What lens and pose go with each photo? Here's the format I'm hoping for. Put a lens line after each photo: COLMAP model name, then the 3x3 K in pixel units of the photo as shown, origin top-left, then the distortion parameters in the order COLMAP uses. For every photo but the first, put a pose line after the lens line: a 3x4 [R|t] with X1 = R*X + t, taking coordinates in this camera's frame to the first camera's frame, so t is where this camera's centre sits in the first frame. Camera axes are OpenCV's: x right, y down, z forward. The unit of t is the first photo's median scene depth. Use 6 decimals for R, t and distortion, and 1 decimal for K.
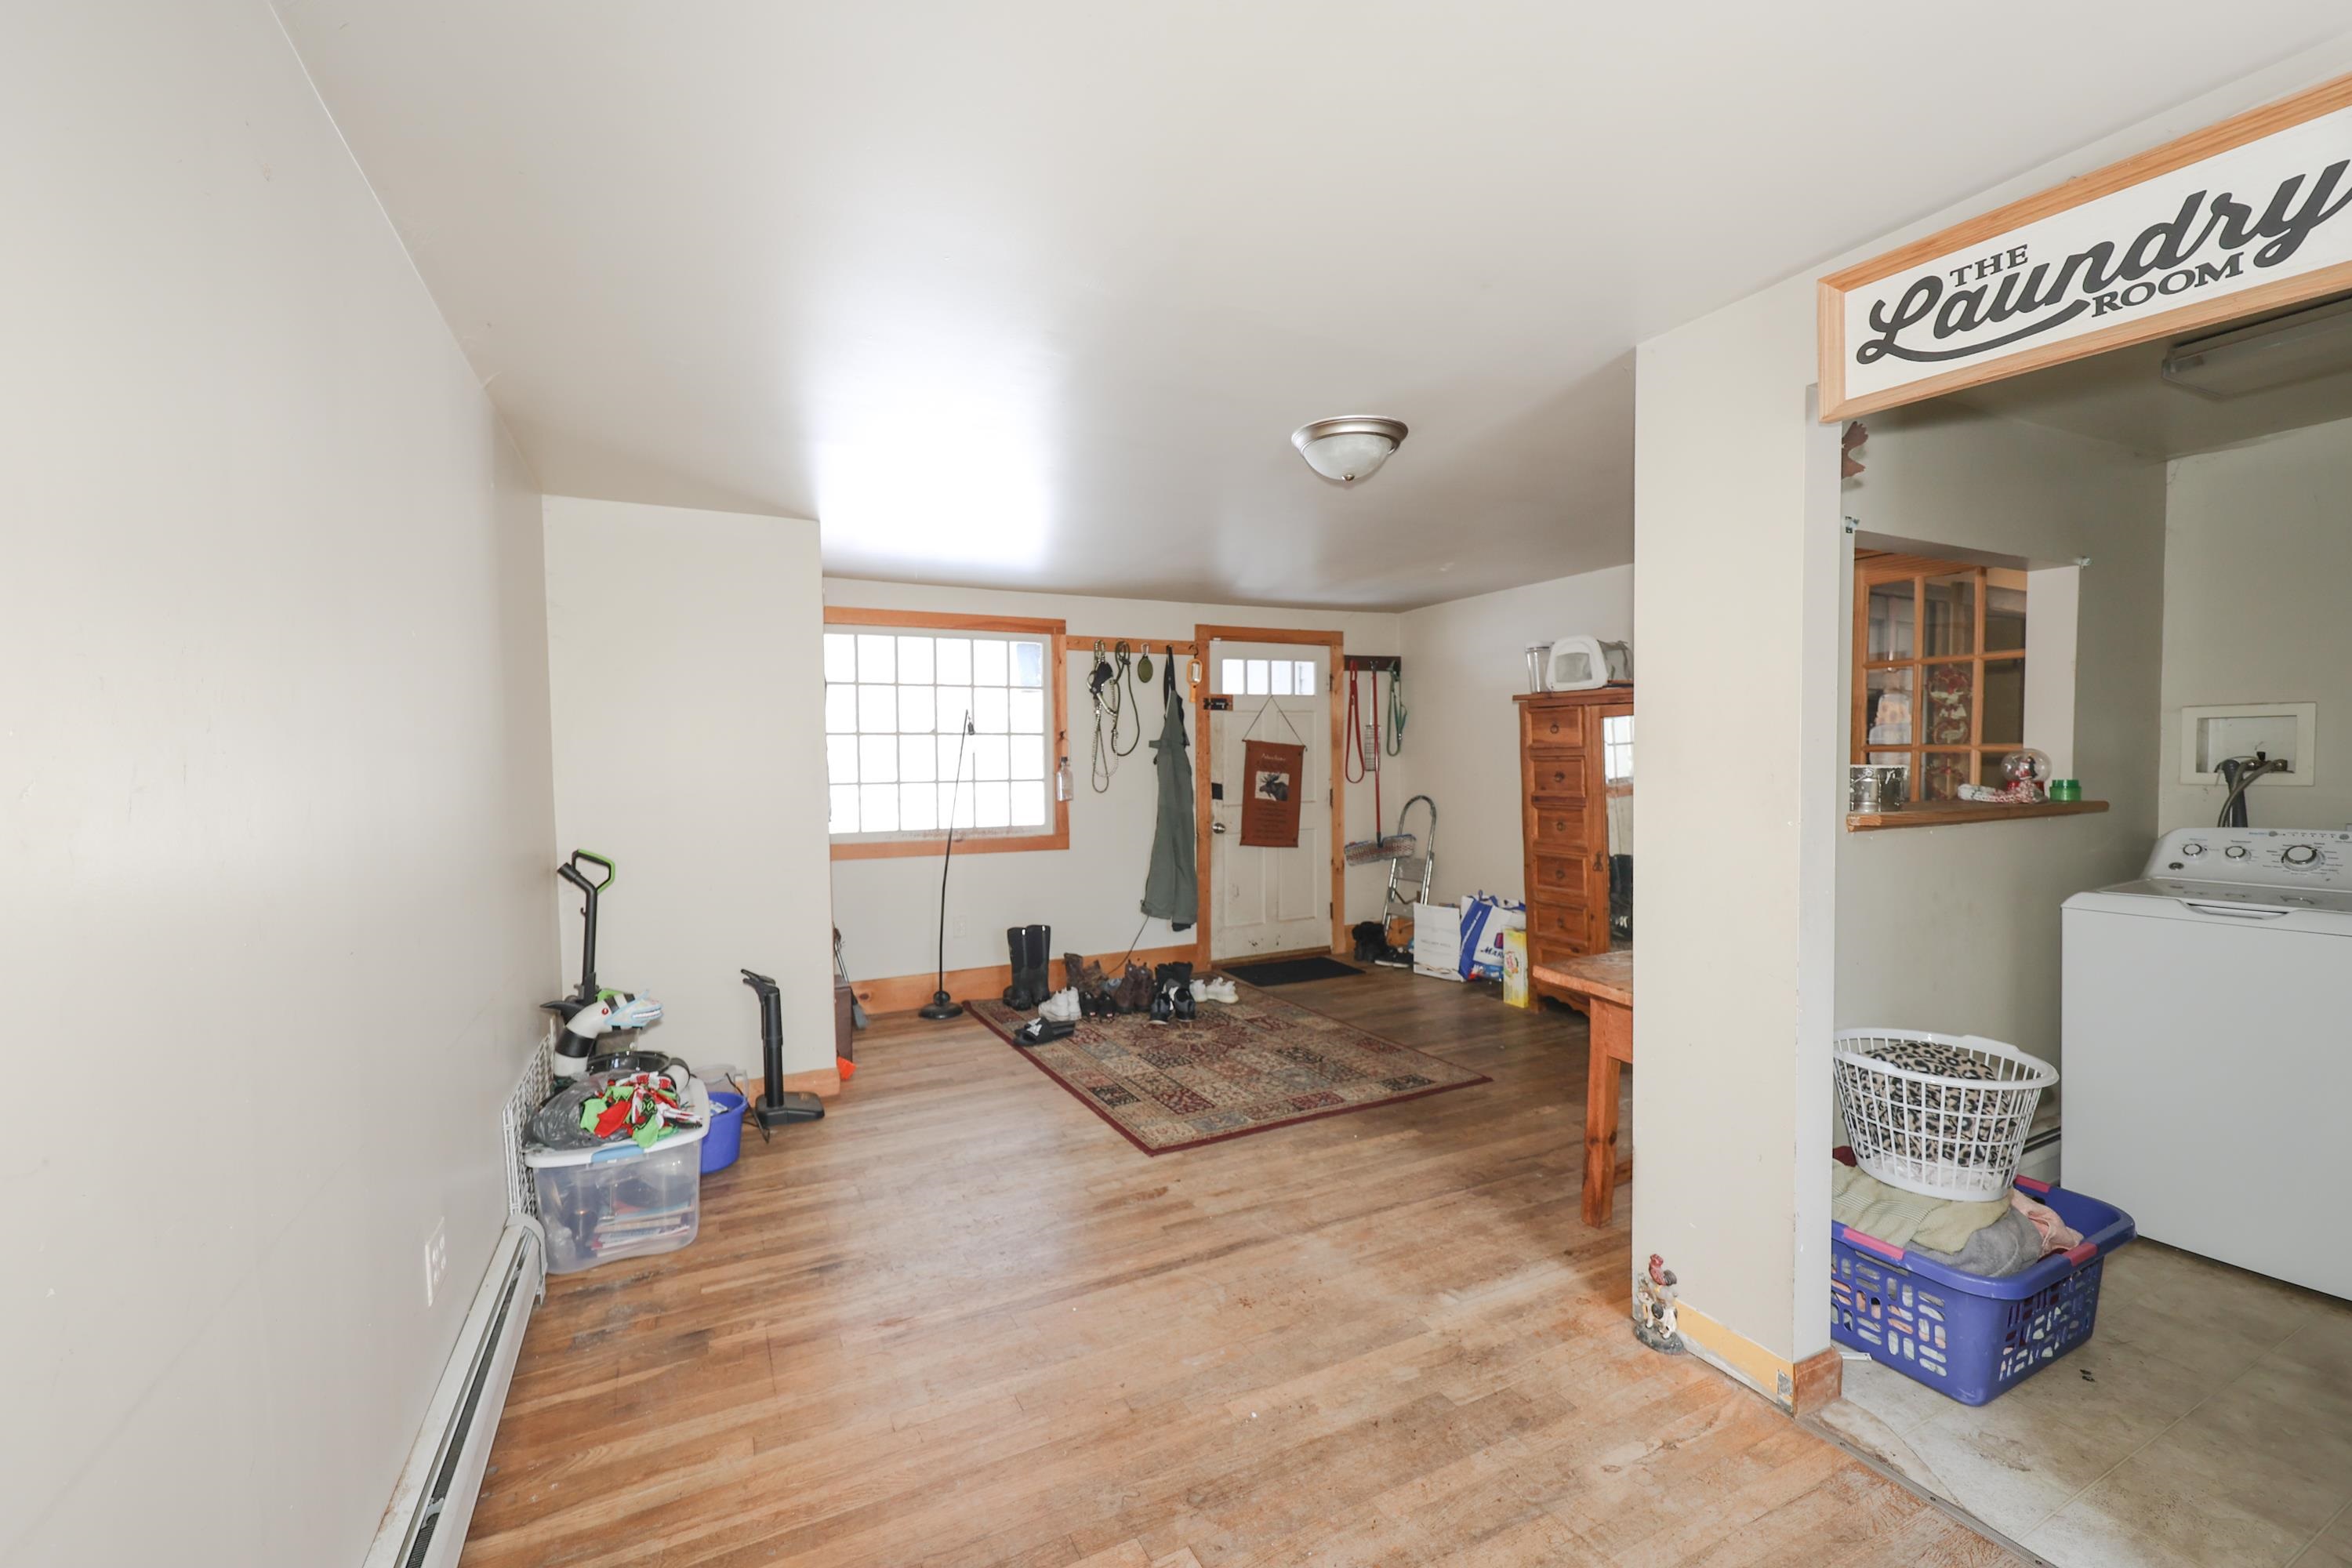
lens RADIAL K [[954.5, 0, 1176.0], [0, 954.5, 784.0], [0, 0, 1]] dist [-0.026438, -0.000104]
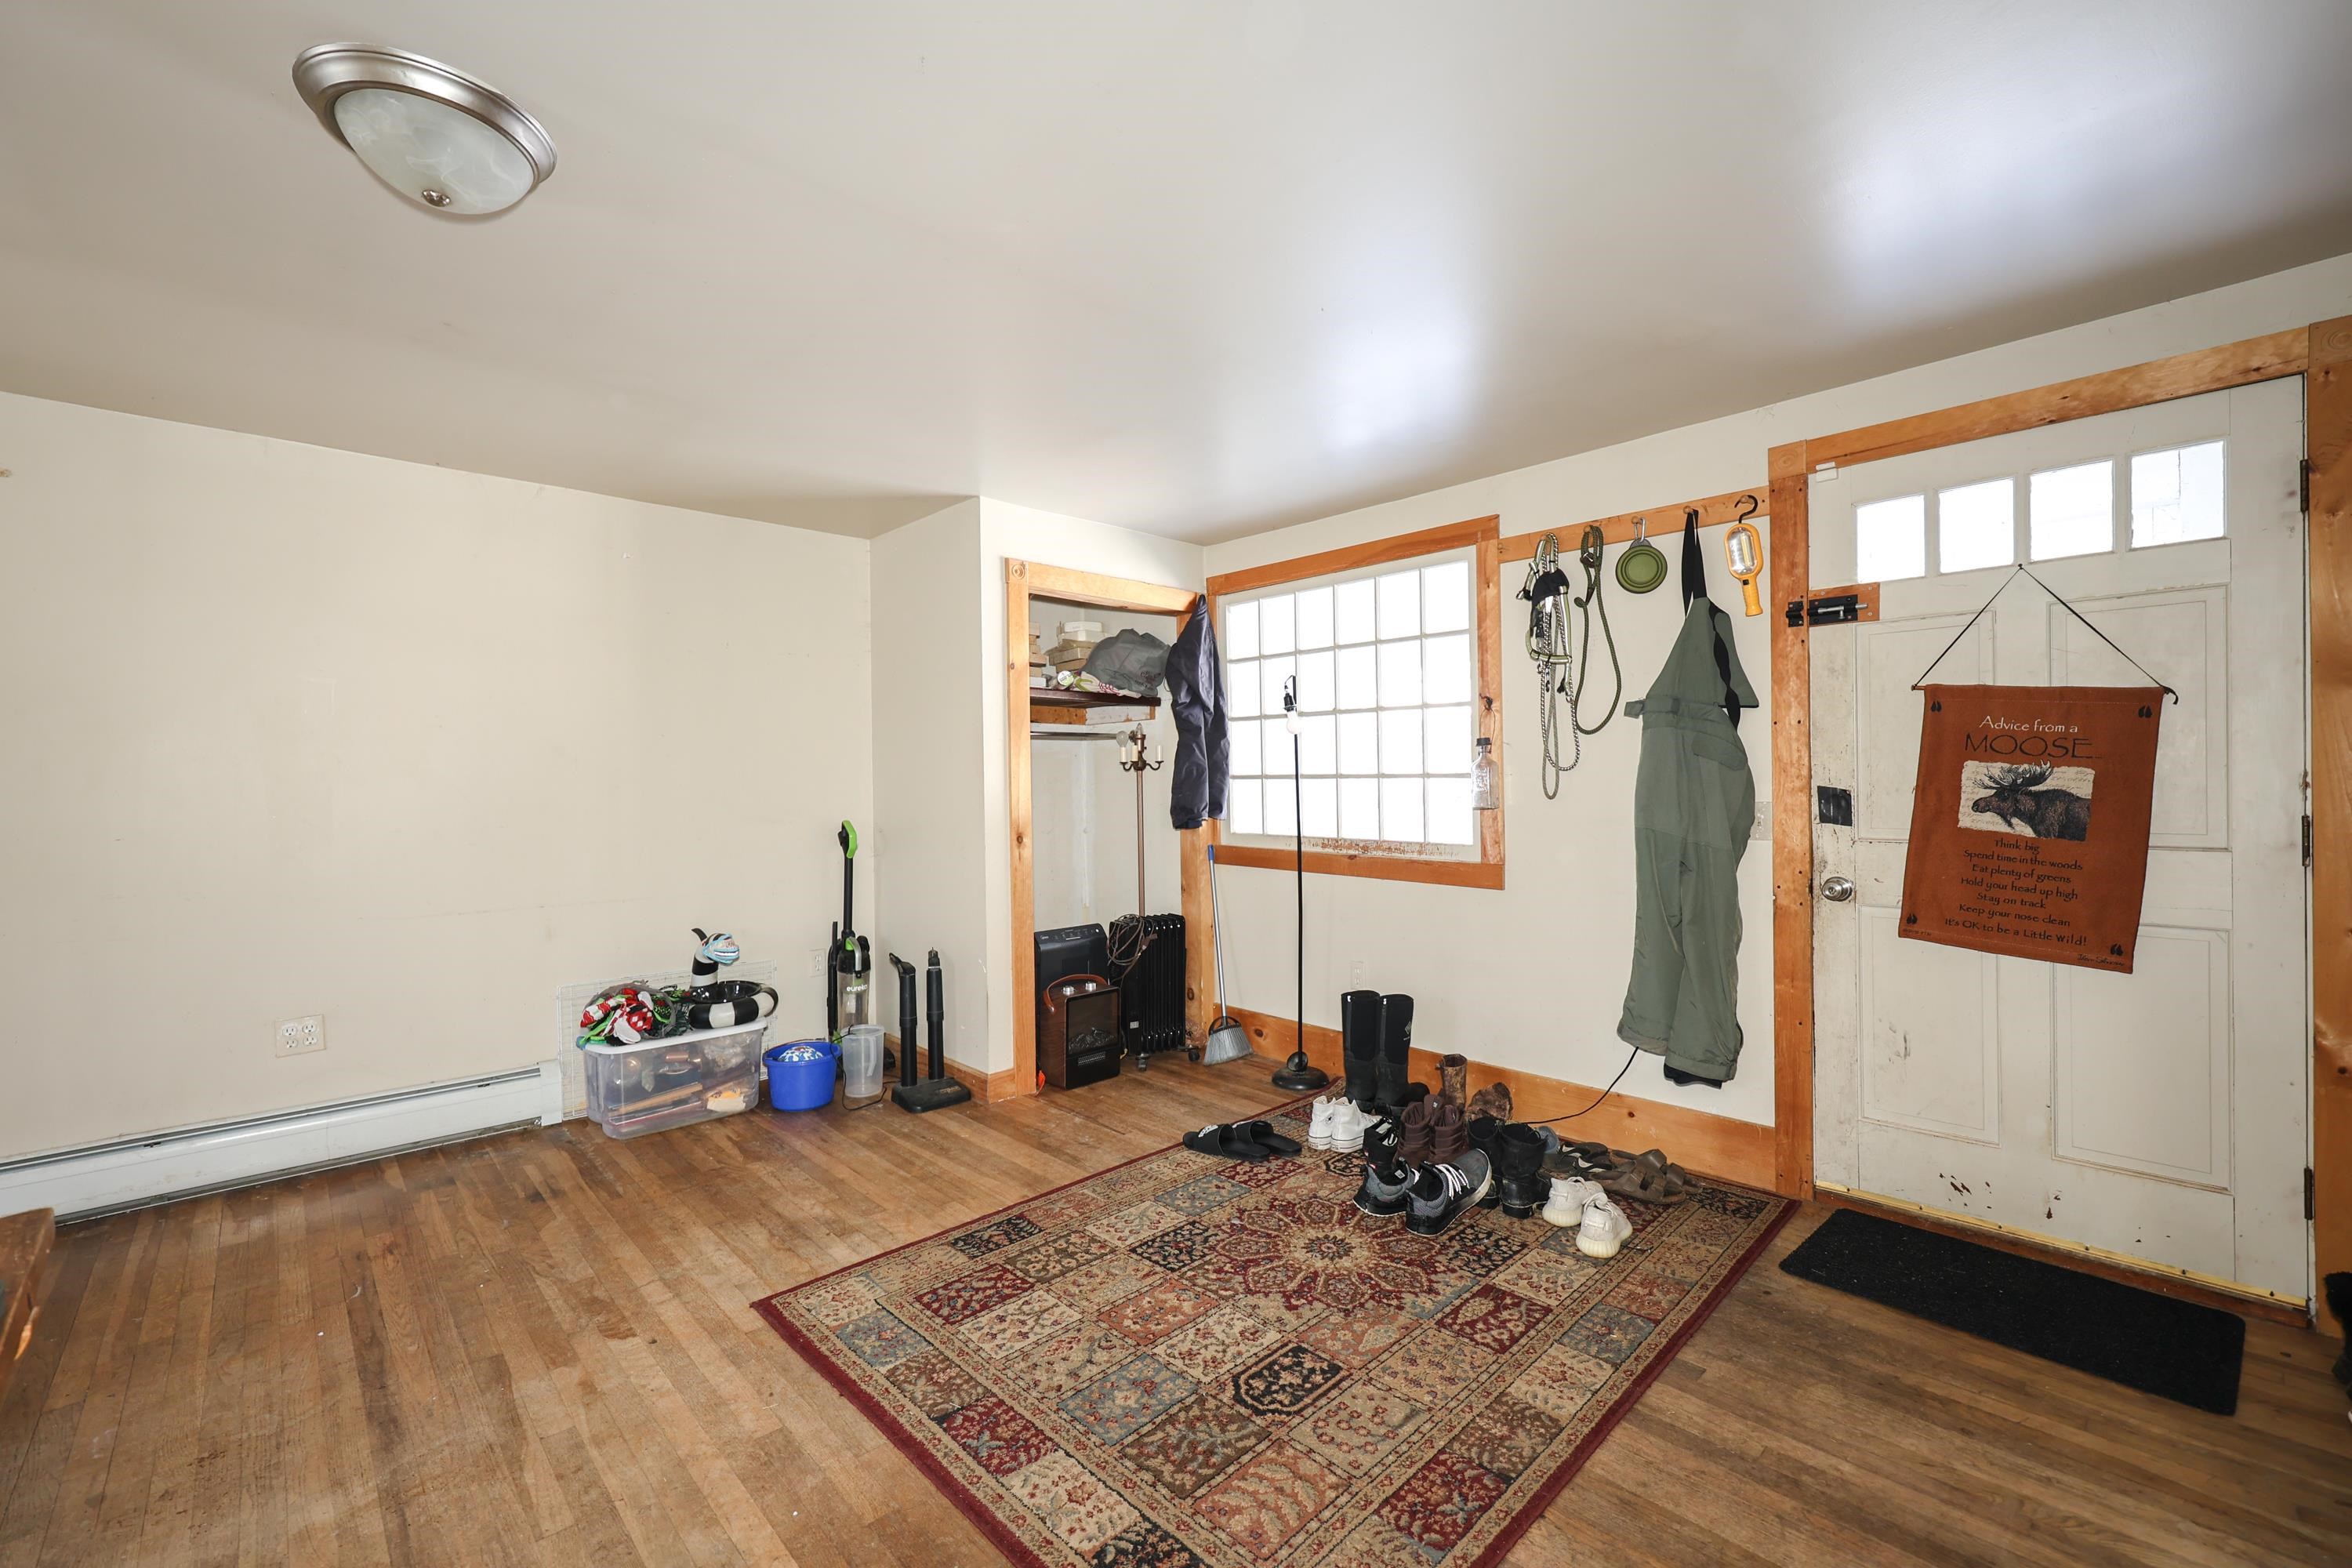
lens RADIAL K [[963.3, 0, 1147.9], [0, 963.3, 774.1], [0, 0, 1]] dist [0.002059, 0.000248]
pose [[0.292856, 0.007520, -0.956127, 0.405686], [-0.022796, 0.999740, 0.000881, -0.000277], [0.955885, 0.021538, 0.292951, 0.595390]]
